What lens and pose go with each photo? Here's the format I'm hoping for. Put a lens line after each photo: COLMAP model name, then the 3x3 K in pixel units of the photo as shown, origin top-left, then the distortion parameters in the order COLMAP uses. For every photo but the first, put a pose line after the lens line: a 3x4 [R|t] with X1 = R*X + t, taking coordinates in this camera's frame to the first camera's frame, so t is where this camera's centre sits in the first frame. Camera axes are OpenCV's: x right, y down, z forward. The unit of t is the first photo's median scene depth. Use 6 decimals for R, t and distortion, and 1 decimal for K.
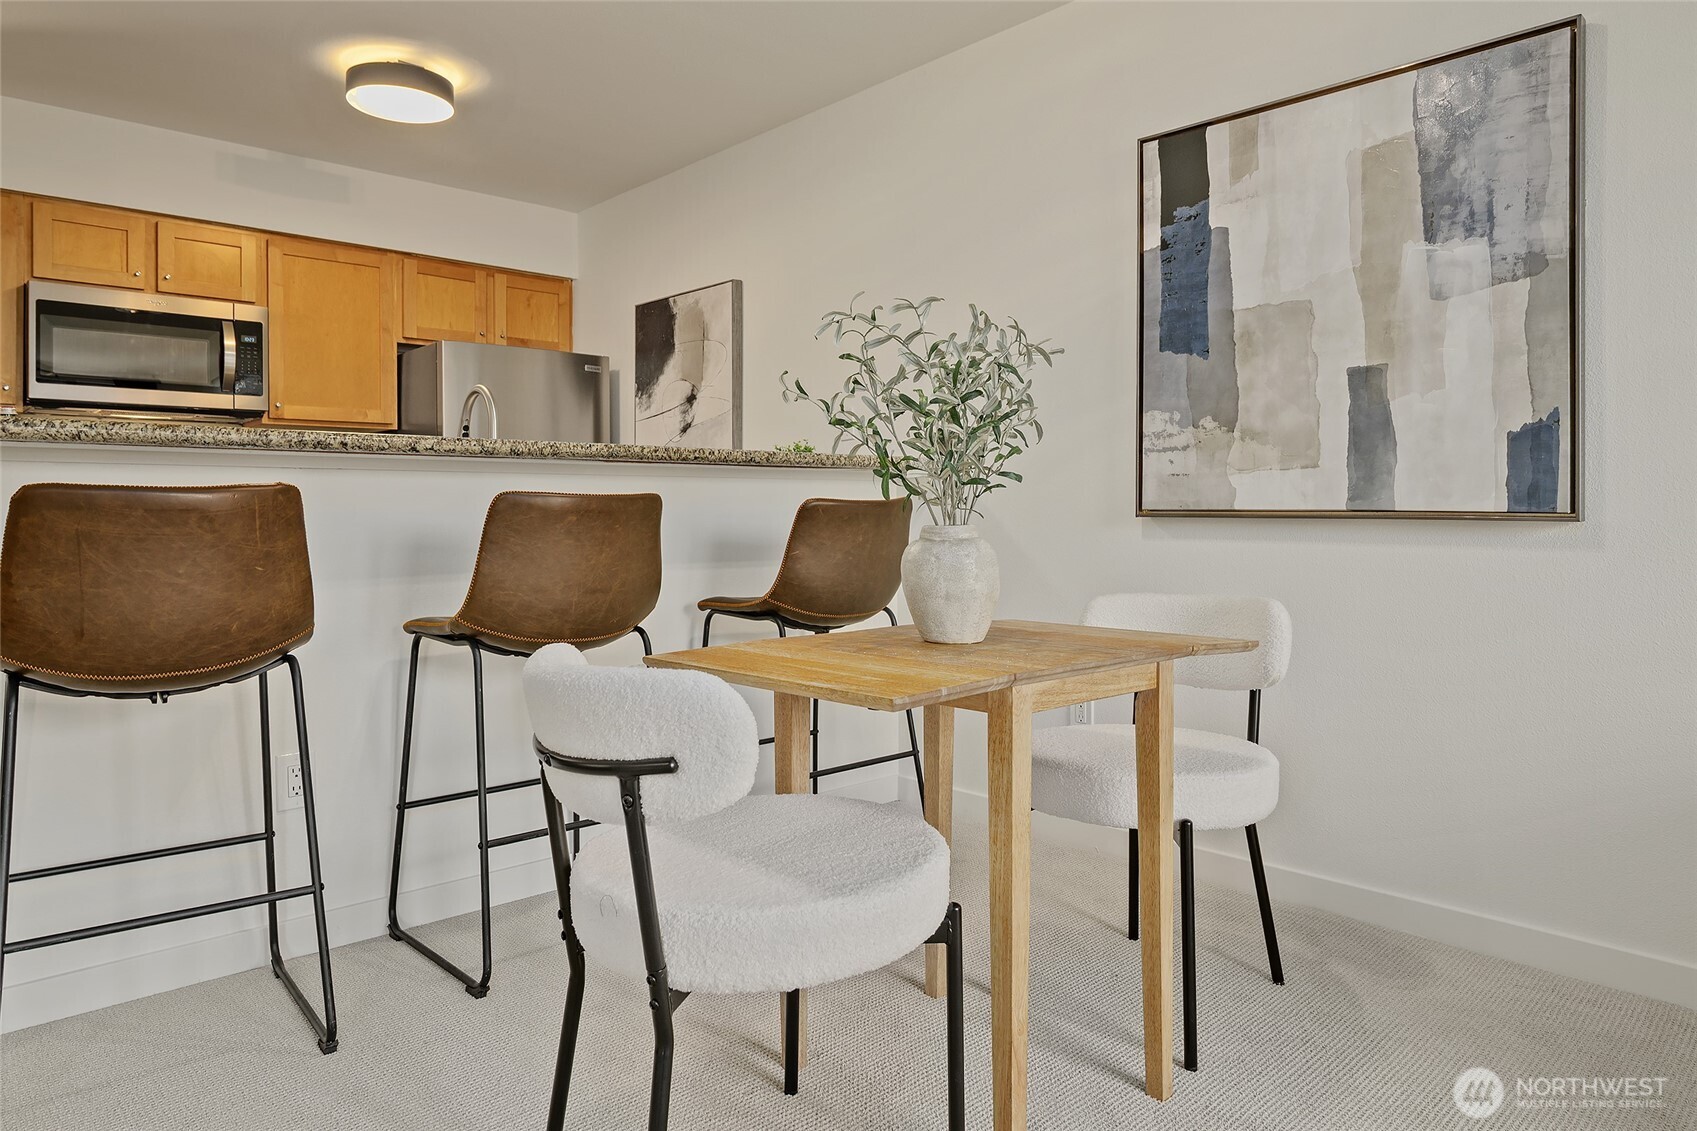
lens RADIAL K [[1073.9, 0, 859.6], [0, 1073.9, 504.1], [0, 0, 1]] dist [-0.003586, -0.002091]
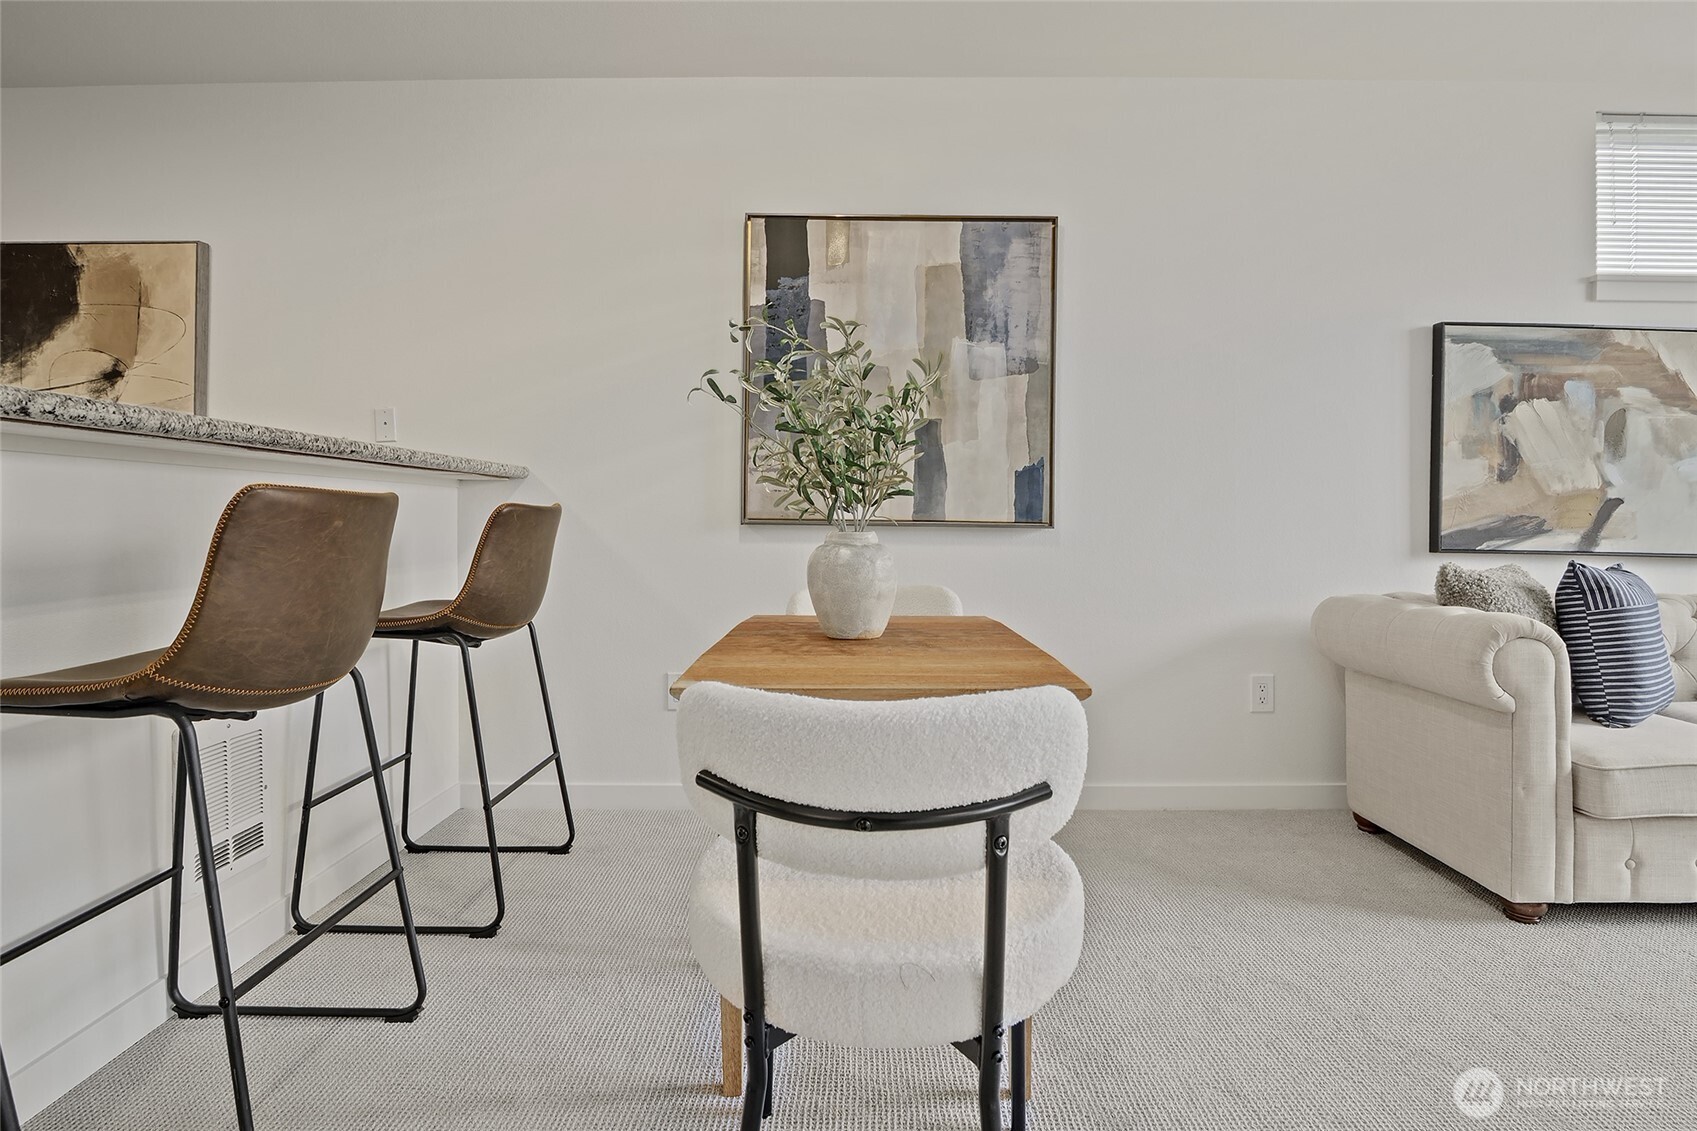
lens RADIAL K [[832.1, 0, 847.9], [0, 832.1, 524.3], [0, 0, 1]] dist [-0.020360, 0.001833]
pose [[0.688791, 0.004225, 0.724948, -0.351892], [-0.012530, 0.999903, 0.006078, 0.004731], [-0.724852, -0.013270, 0.688777, 0.275819]]
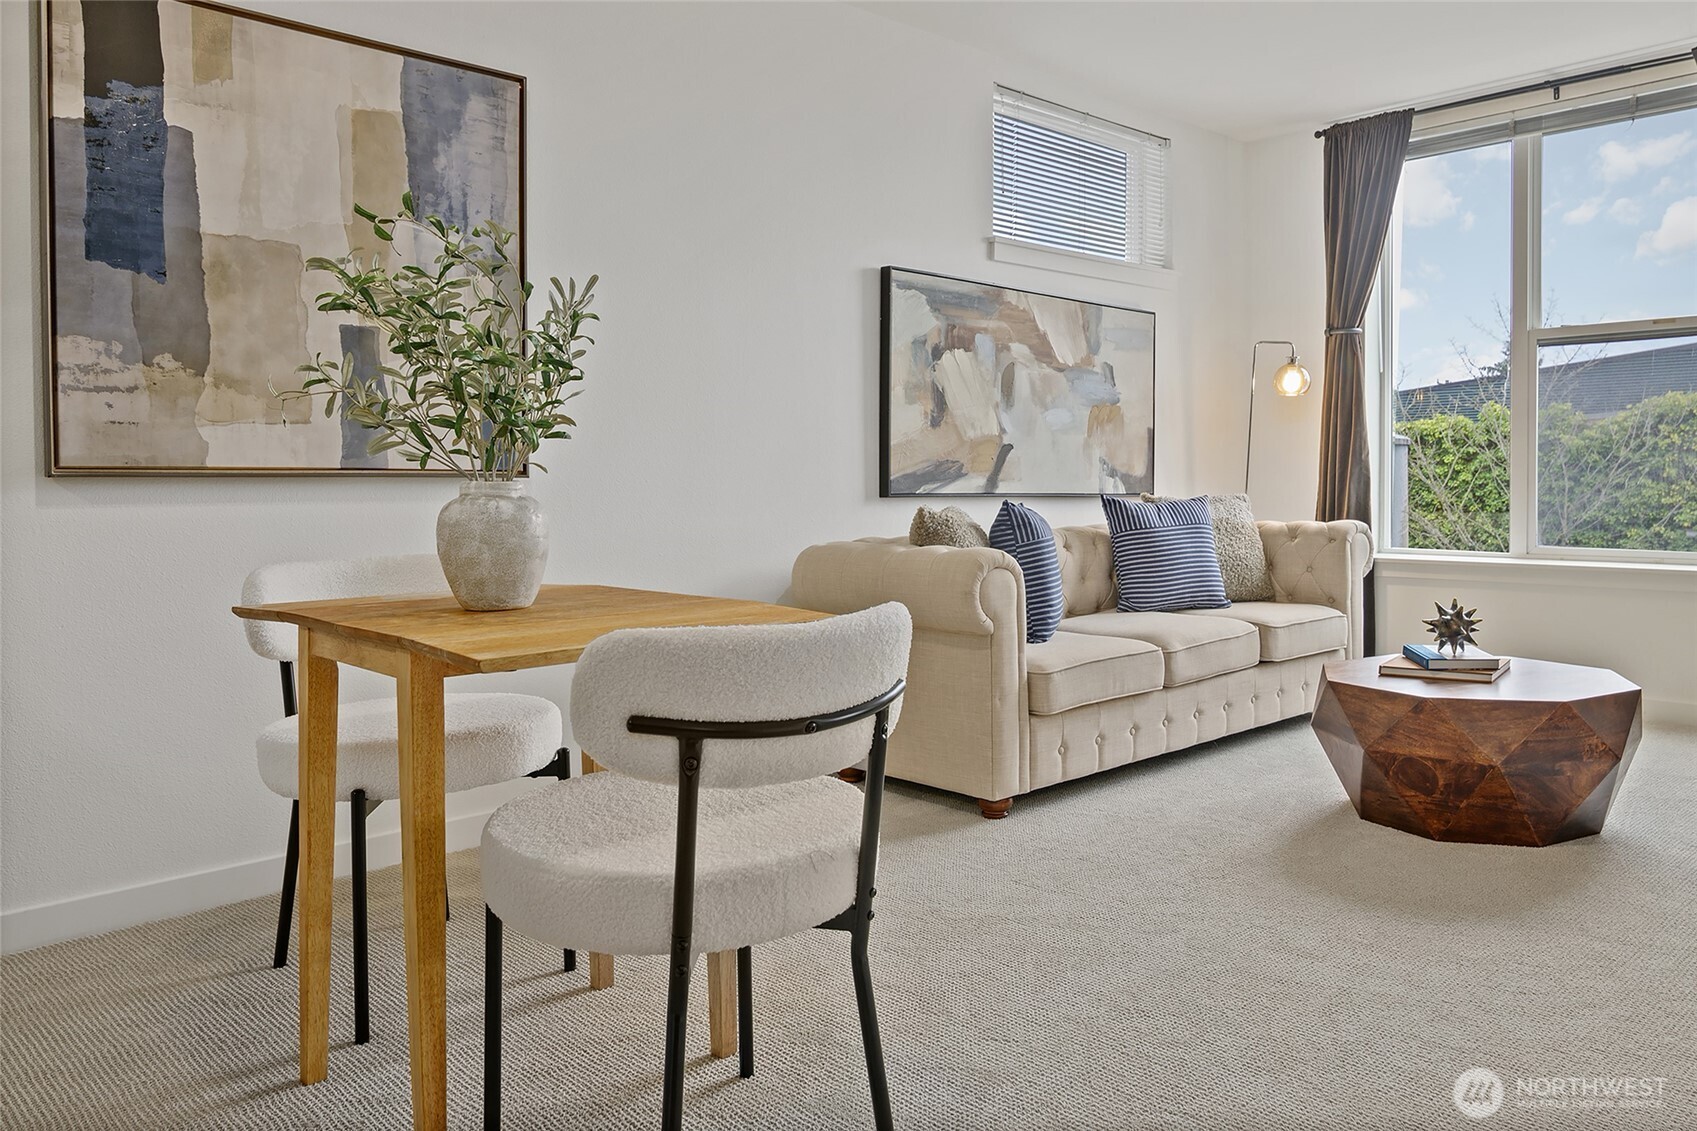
lens RADIAL K [[1242.5, 0, 941.7], [0, 1242.5, 513.2], [0, 0, 1]] dist [-0.010478, 0.002427]
pose [[-0.038467, -0.031568, 0.998761, -0.638031], [-0.004422, 0.999496, 0.031421, 0.007957], [-0.999250, -0.003207, -0.038587, 0.434109]]
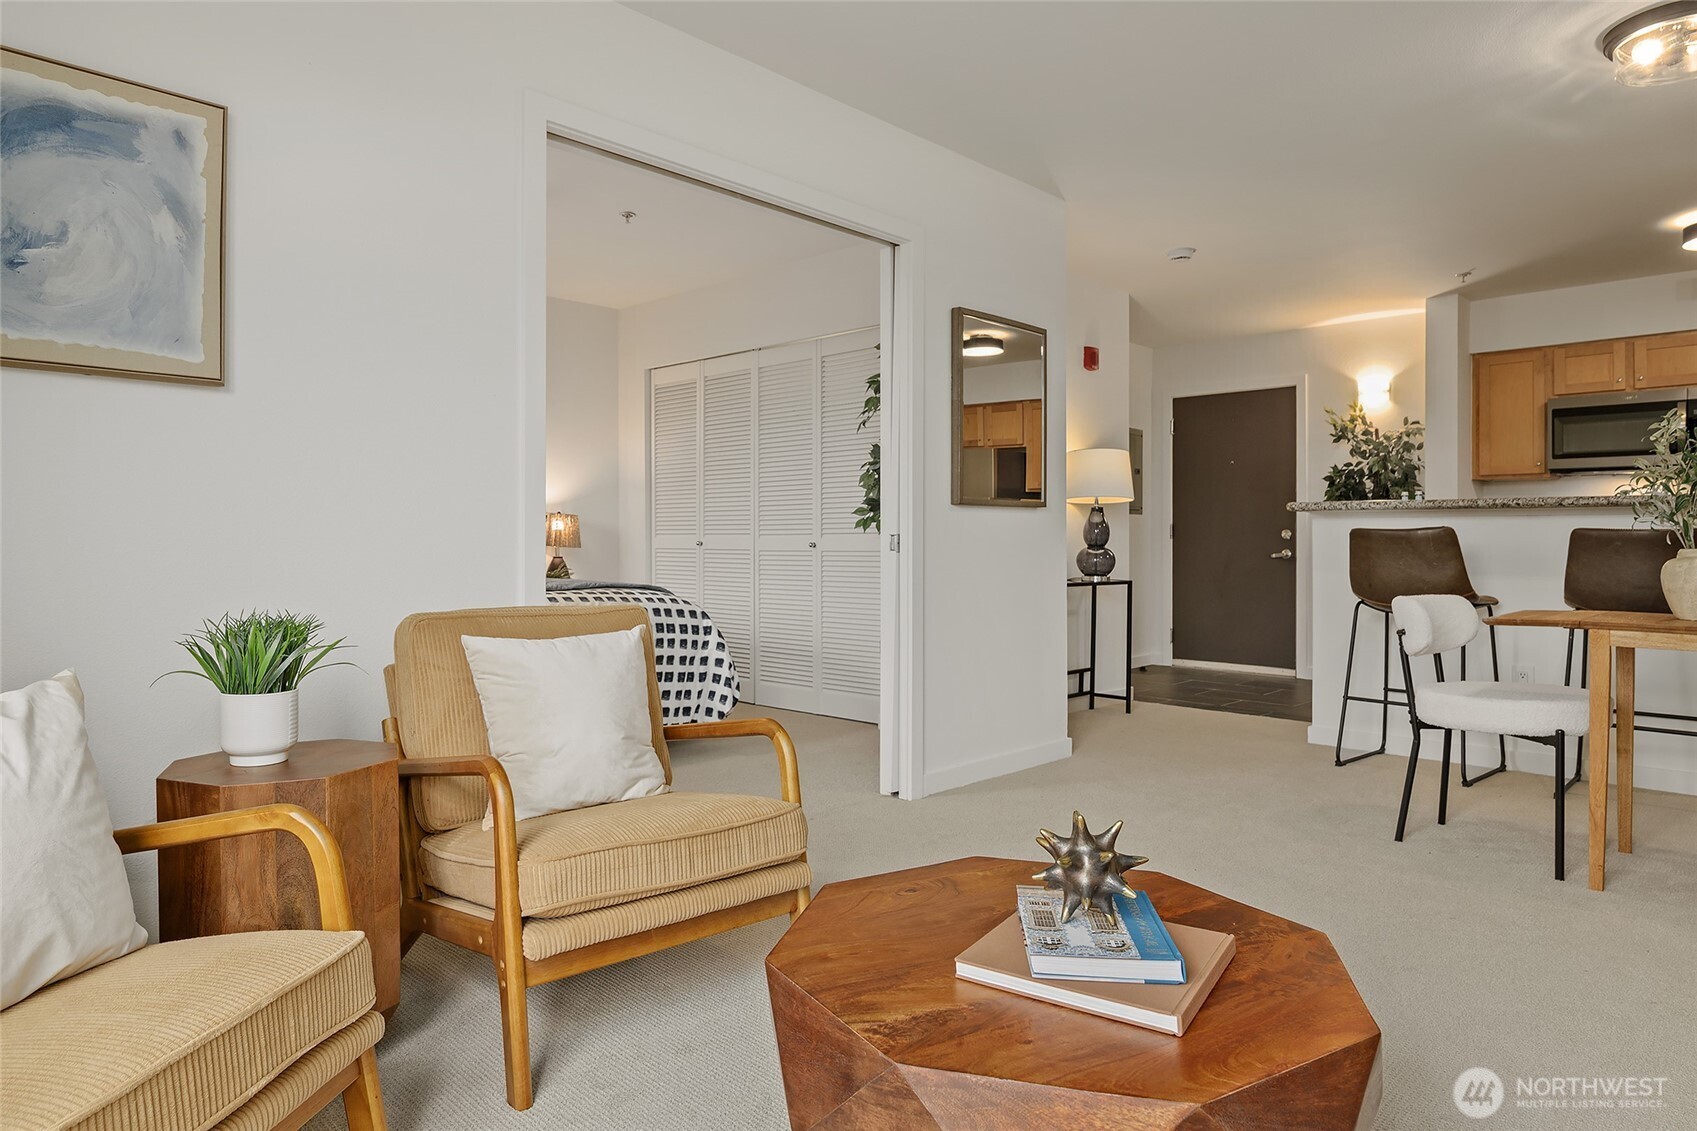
lens RADIAL K [[1036.6, 0, 828.4], [0, 1036.6, 538.6], [0, 0, 1]] dist [-0.016695, 0.003674]
pose [[0.042116, 0.003110, -0.999108, 1.035174], [0.006532, 0.999973, 0.003388, -0.005057], [0.999091, -0.006669, 0.042095, -0.251177]]
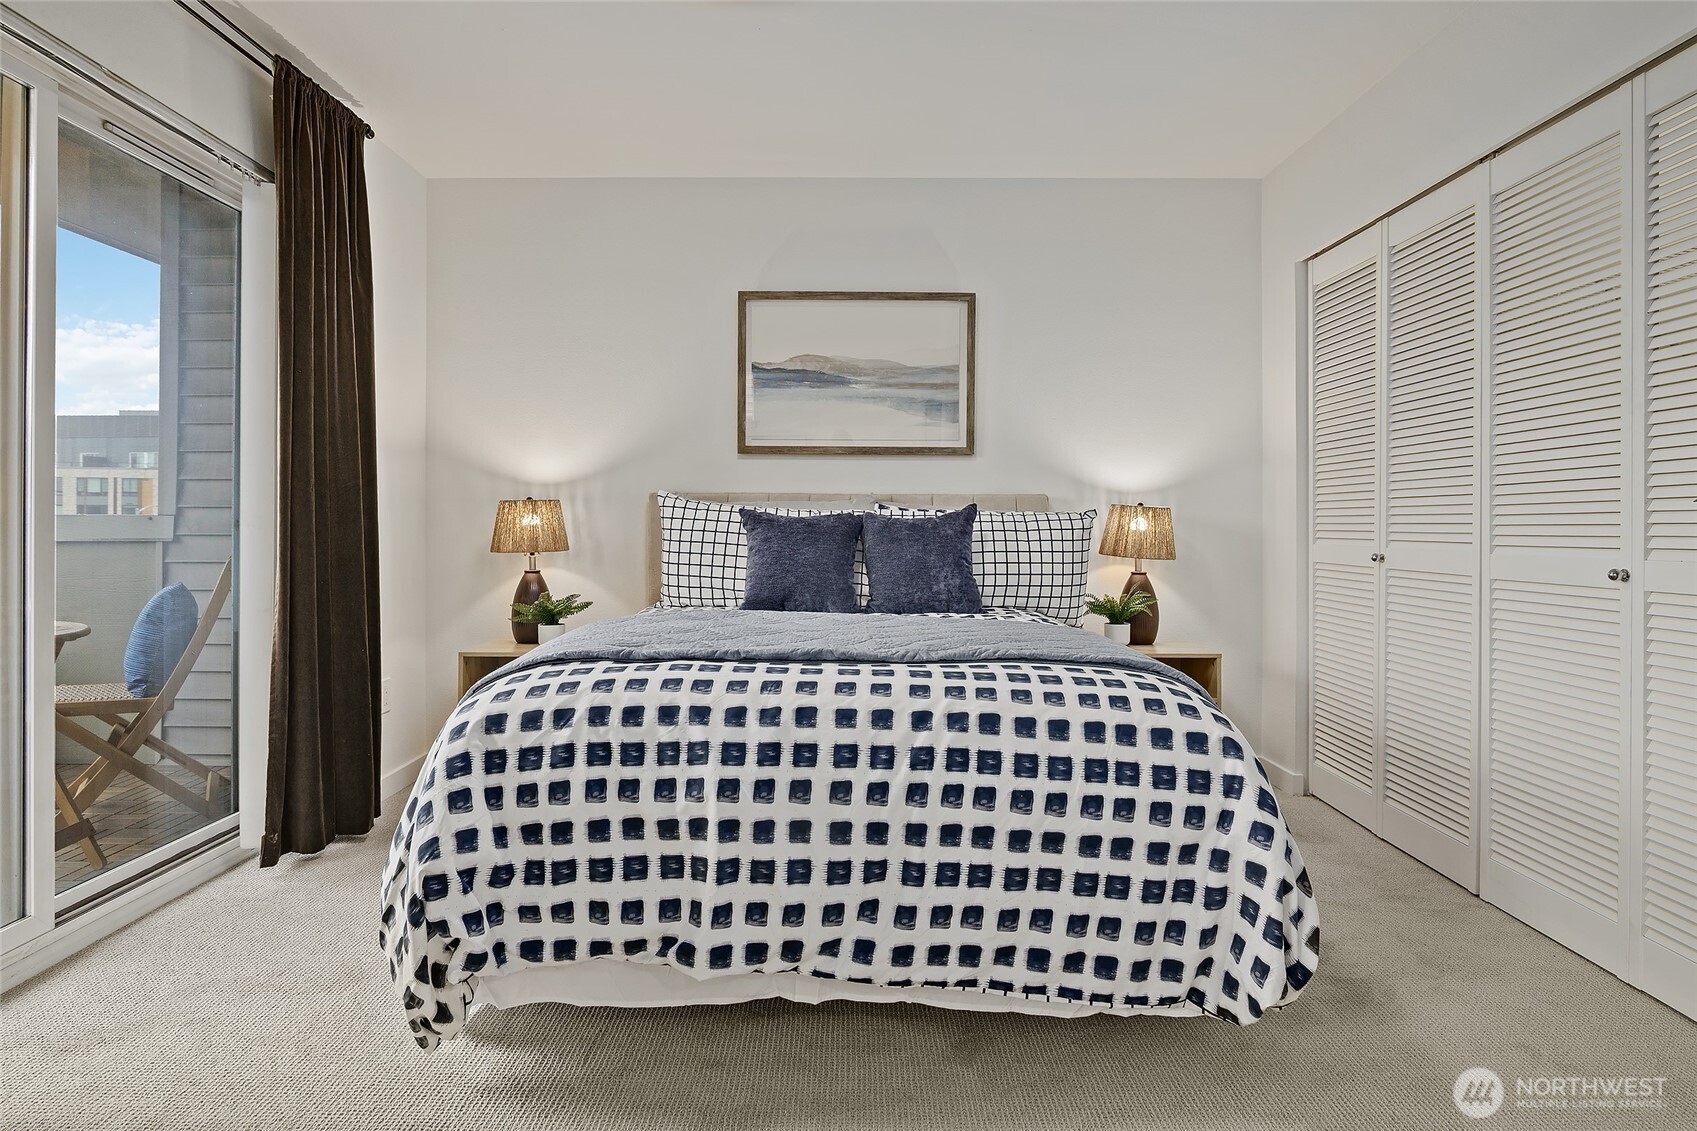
lens RADIAL K [[943.6, 0, 855.7], [0, 943.6, 531.3], [0, 0, 1]] dist [-0.009982, 0.000544]
pose [[-0.677662, 0.004844, -0.735357, 0.027323], [0.002293, 0.999987, 0.004474, -0.025881], [0.735370, 0.001345, -0.677665, -0.139574]]
